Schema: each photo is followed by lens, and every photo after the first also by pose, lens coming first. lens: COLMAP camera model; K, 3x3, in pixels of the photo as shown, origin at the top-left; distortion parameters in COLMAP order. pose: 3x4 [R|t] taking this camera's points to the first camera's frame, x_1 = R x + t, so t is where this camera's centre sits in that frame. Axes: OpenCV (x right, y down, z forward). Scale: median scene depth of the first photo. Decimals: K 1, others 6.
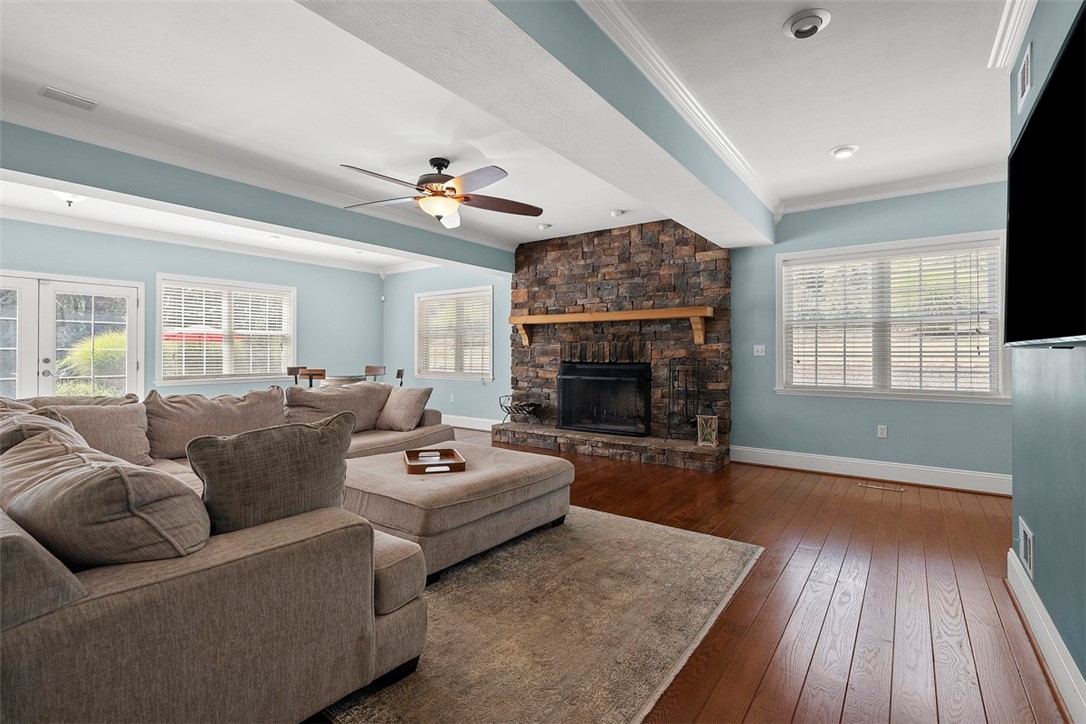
lens RADIAL K [[498.1, 0, 544.4], [0, 498.1, 356.9], [0, 0, 1]] dist [-0.008492, 0.000984]
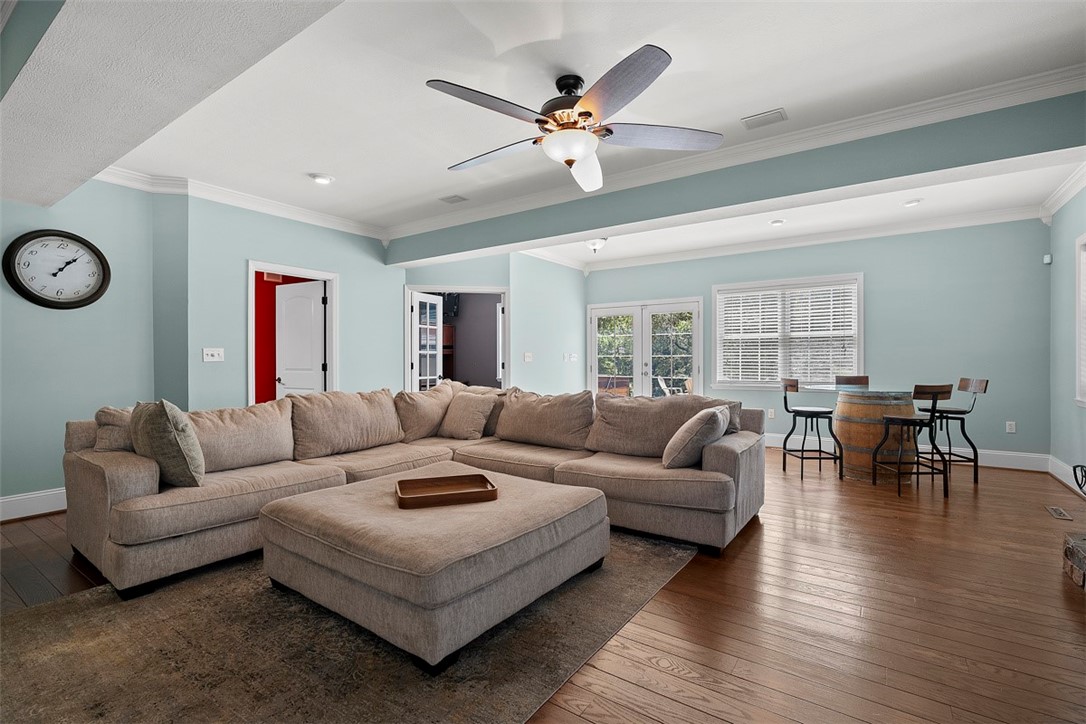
lens RADIAL K [[498.1, 0, 543.2], [0, 498.1, 361.0], [0, 0, 1]] dist [-0.008492, 0.000984]
pose [[0.007282, -0.001857, -0.999972, 0.290829], [-0.006343, 0.999978, -0.001903, 0.001726], [0.999953, 0.006357, 0.007271, 0.567300]]
